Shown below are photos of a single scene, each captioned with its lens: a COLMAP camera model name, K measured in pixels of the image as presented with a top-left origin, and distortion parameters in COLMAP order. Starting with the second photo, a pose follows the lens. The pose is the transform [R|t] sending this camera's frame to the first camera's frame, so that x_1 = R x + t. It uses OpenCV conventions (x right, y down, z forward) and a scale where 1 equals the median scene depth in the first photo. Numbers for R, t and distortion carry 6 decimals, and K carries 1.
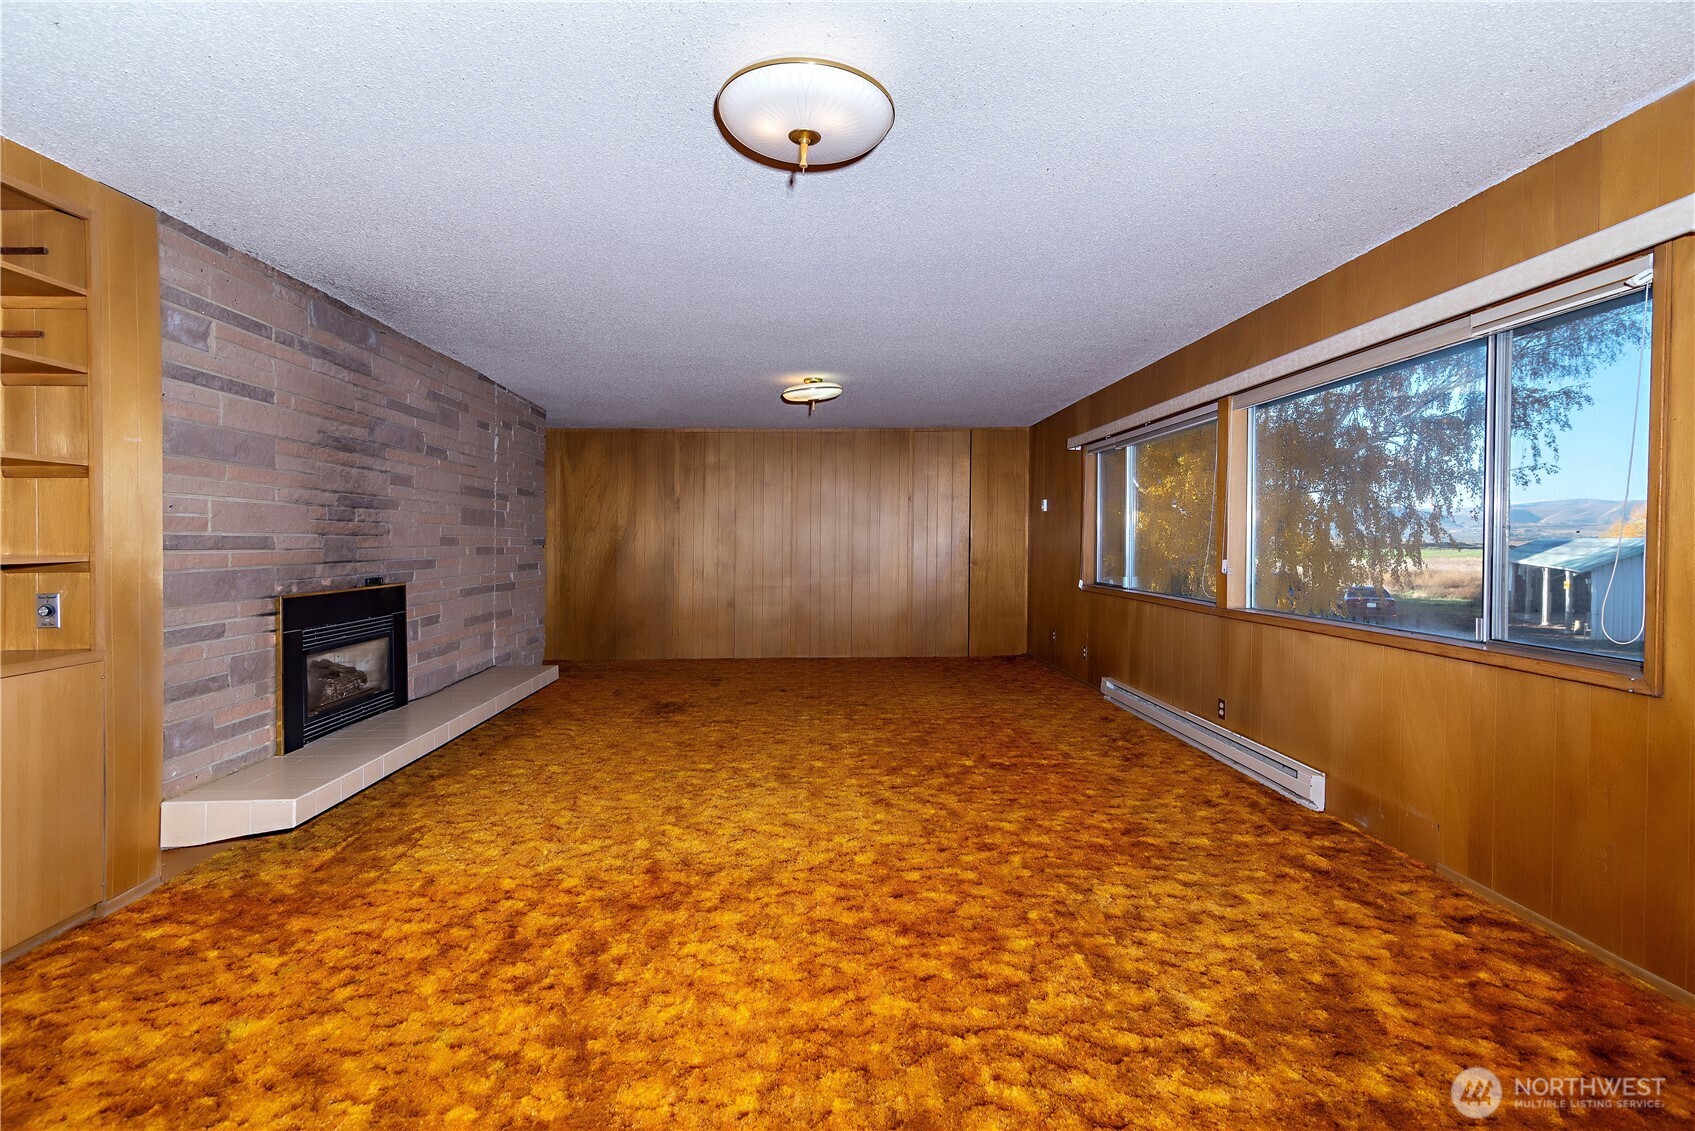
lens RADIAL K [[780.7, 0, 842.5], [0, 780.7, 558.8], [0, 0, 1]] dist [0.047883, -0.000628]
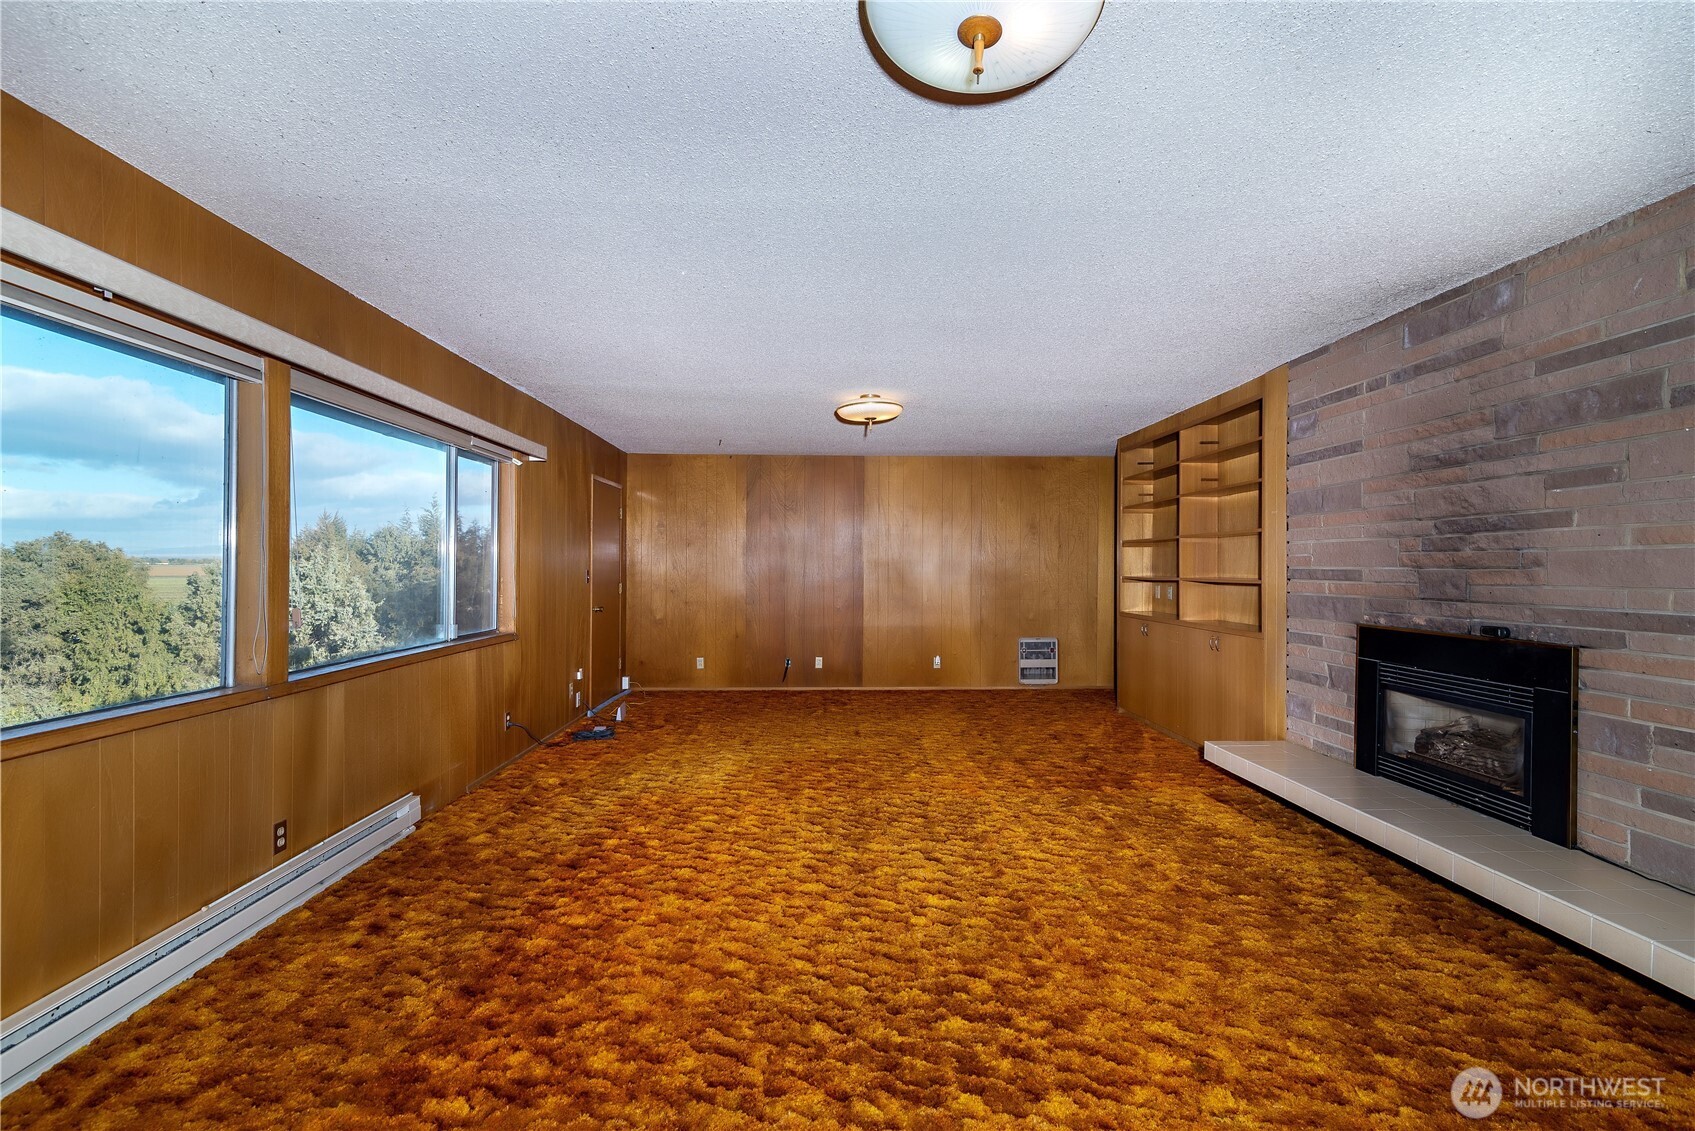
lens RADIAL K [[780.7, 0, 846.8], [0, 780.7, 561.2], [0, 0, 1]] dist [0.047883, -0.000628]
pose [[-0.999855, -0.002611, 0.016799, -0.013829], [-0.002326, 0.999853, 0.017013, -0.054808], [-0.016841, 0.016971, -0.999714, 2.031748]]
